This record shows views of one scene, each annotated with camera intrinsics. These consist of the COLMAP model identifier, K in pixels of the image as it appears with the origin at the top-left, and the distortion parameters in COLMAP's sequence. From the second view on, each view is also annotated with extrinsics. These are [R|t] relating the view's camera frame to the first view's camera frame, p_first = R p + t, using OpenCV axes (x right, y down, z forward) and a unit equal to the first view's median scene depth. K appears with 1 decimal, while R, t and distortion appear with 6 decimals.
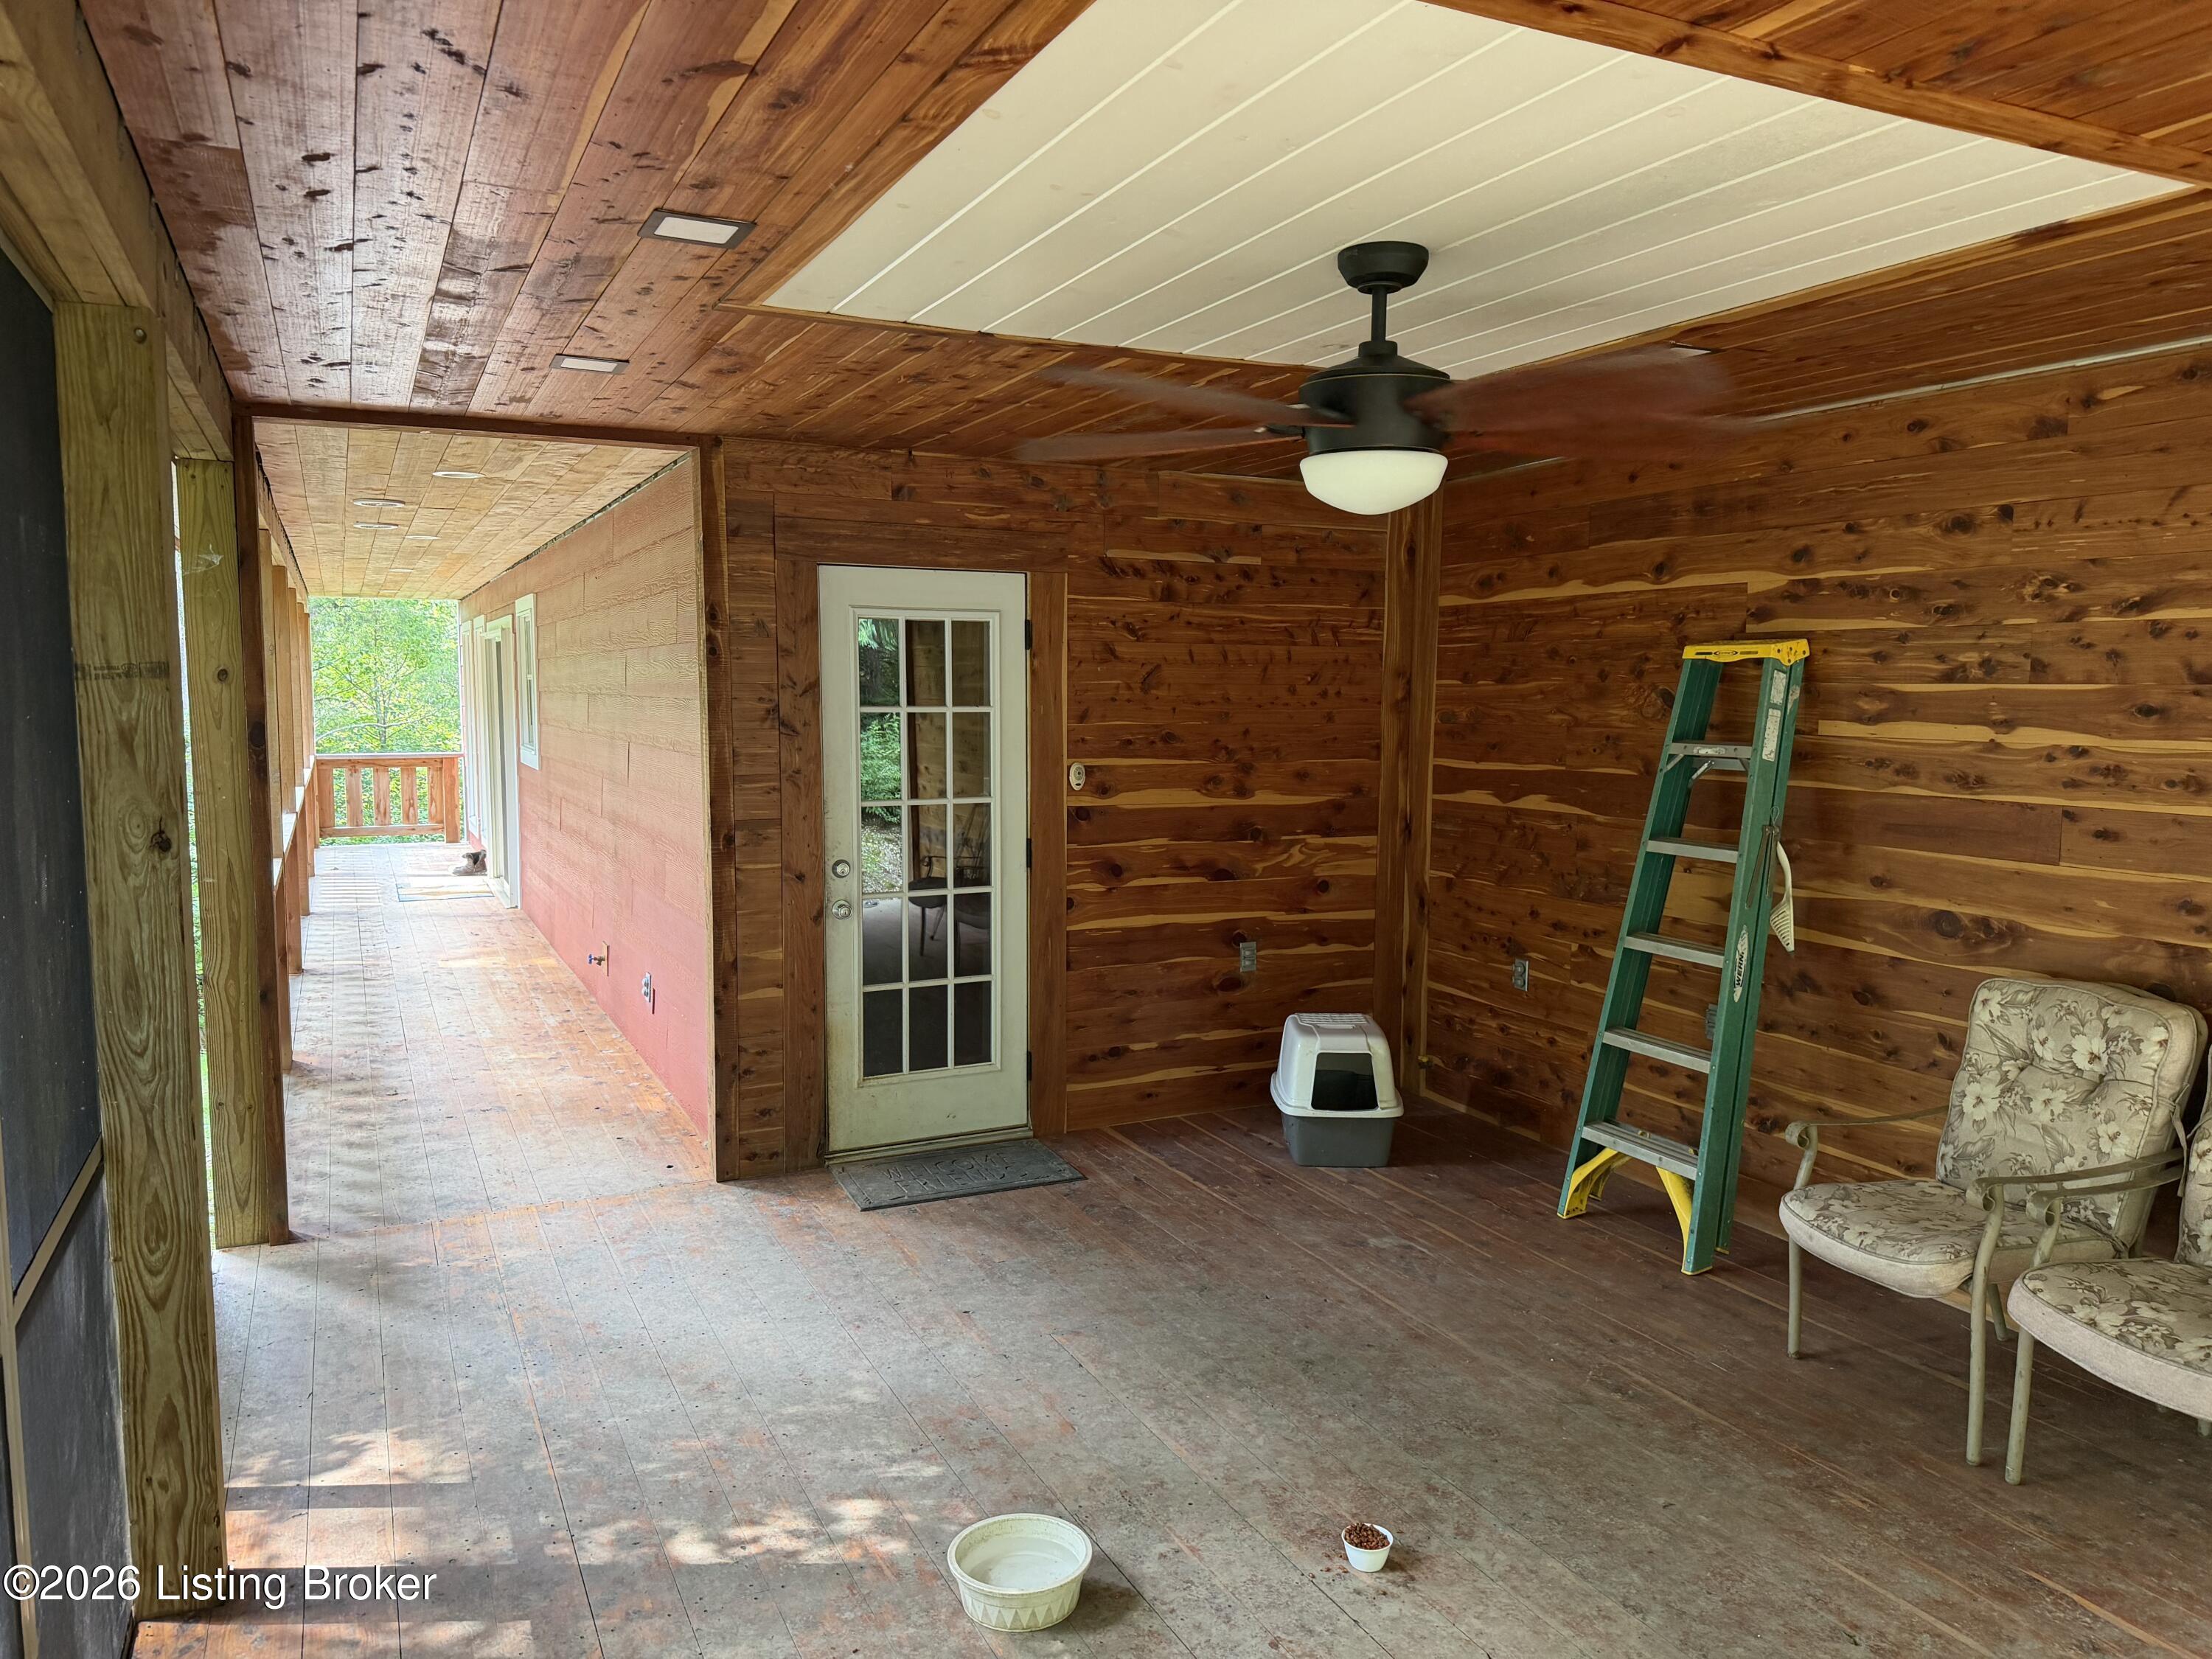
lens RADIAL K [[1519.5, 0, 1106.0], [0, 1519.5, 829.5], [0, 0, 1]] dist [0.068435, -0.124955]
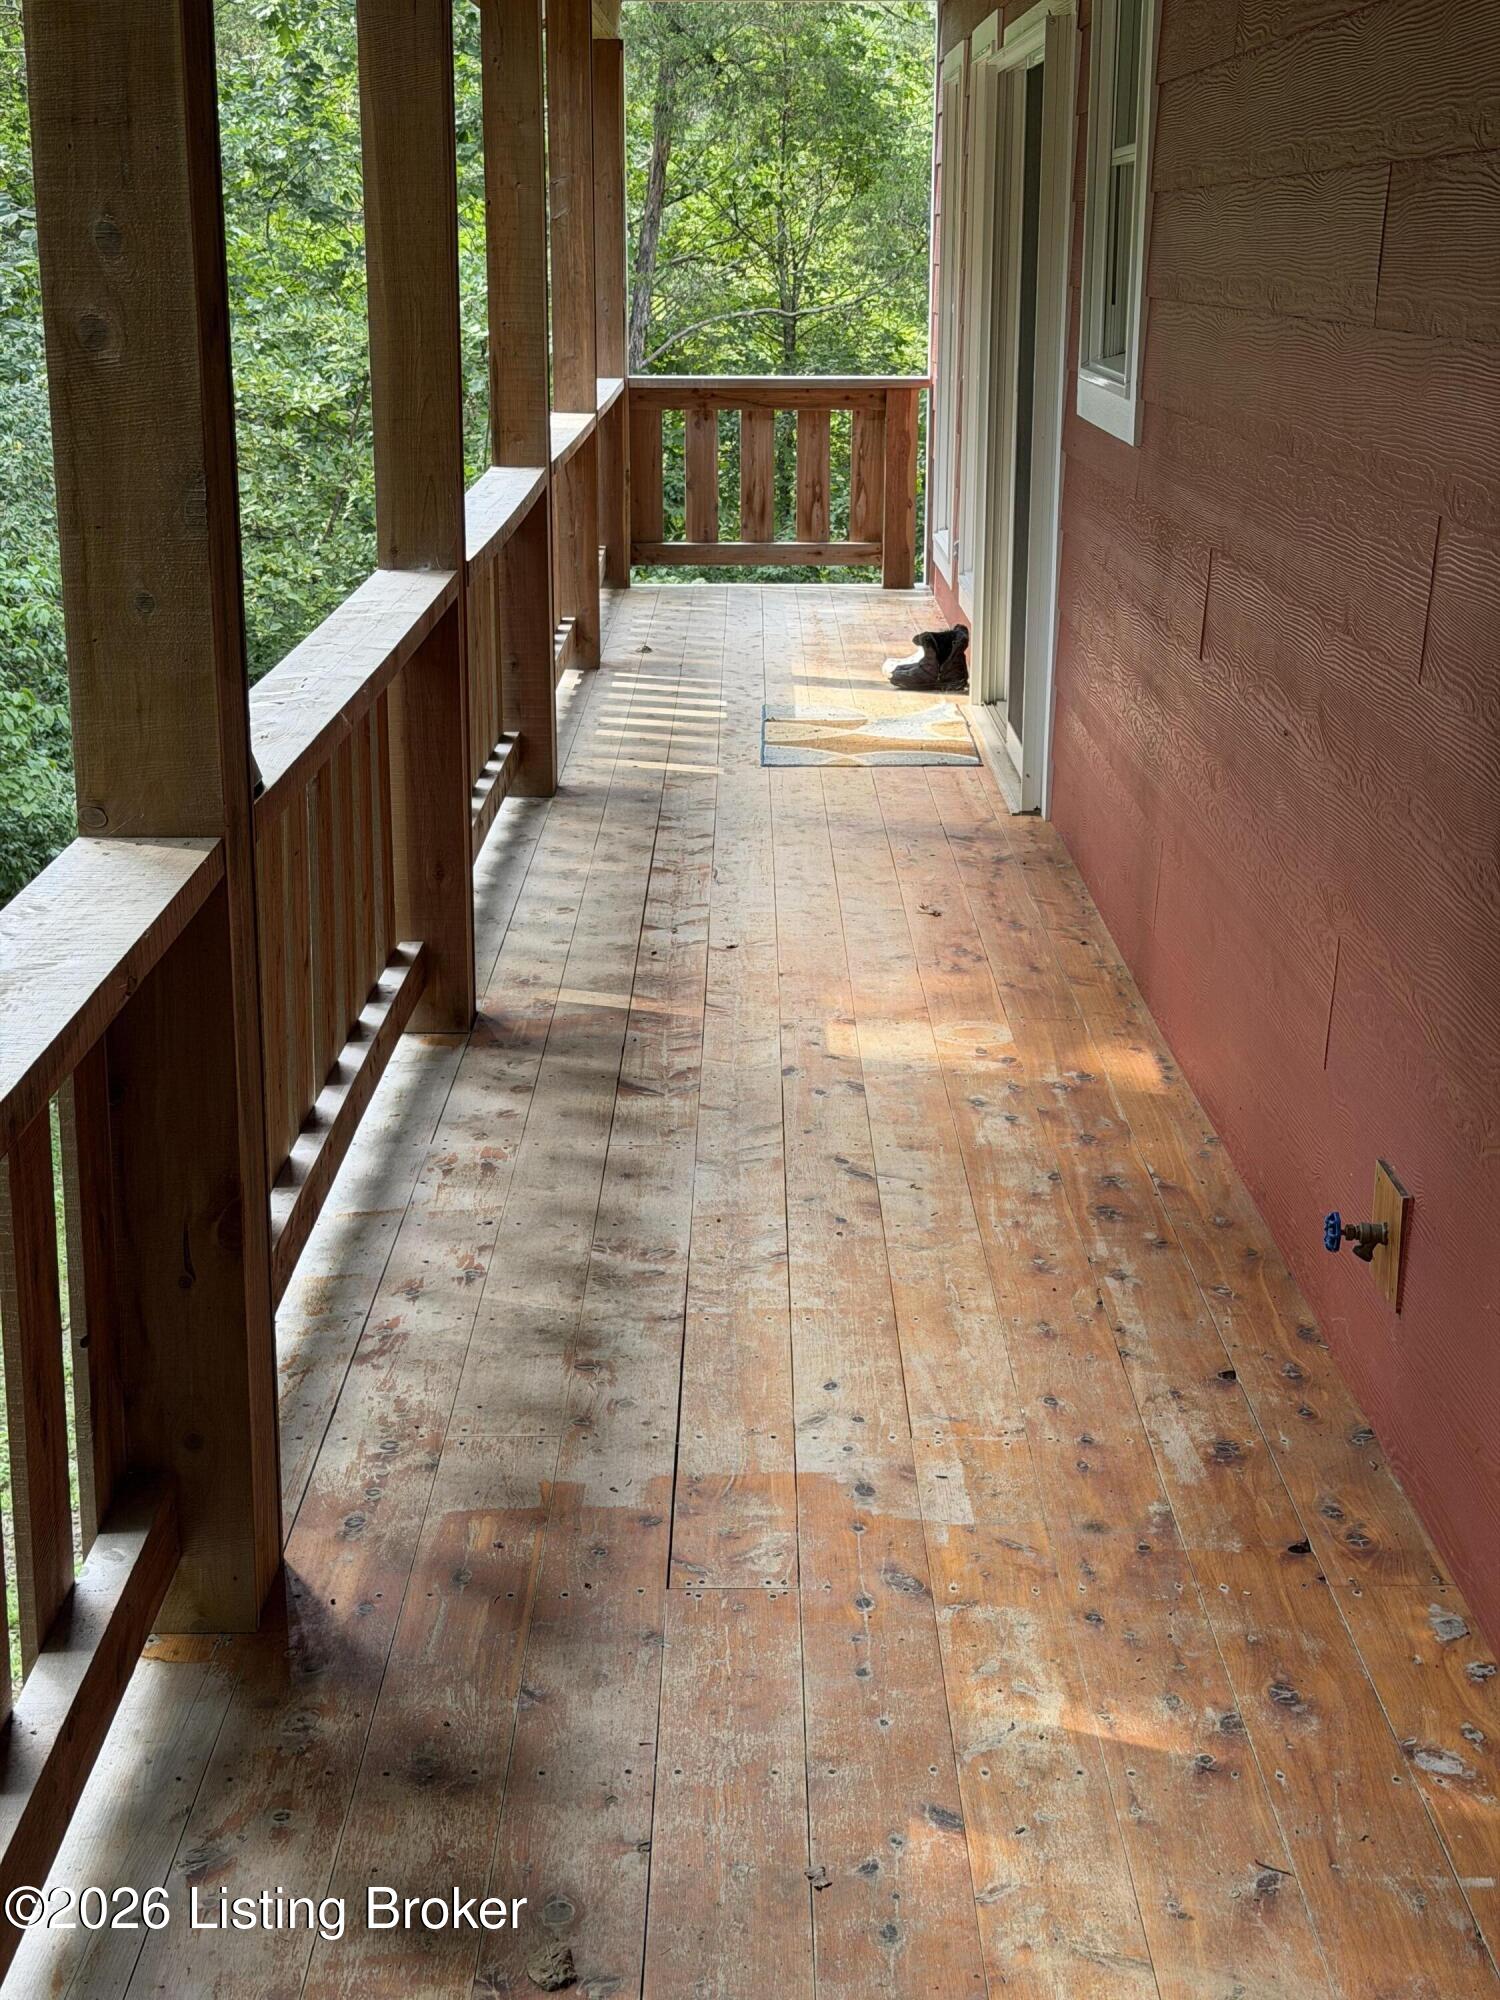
lens RADIAL K [[2791.3, 0, 751.3], [0, 2791.3, 1000.6], [0, 0, 1]] dist [0.130131, 0.003061]
pose [[0.896008, 0.111616, -0.429780, -0.223264], [-0.037663, 0.983508, 0.176901, -0.033208], [0.442437, -0.142318, 0.885435, 0.536267]]
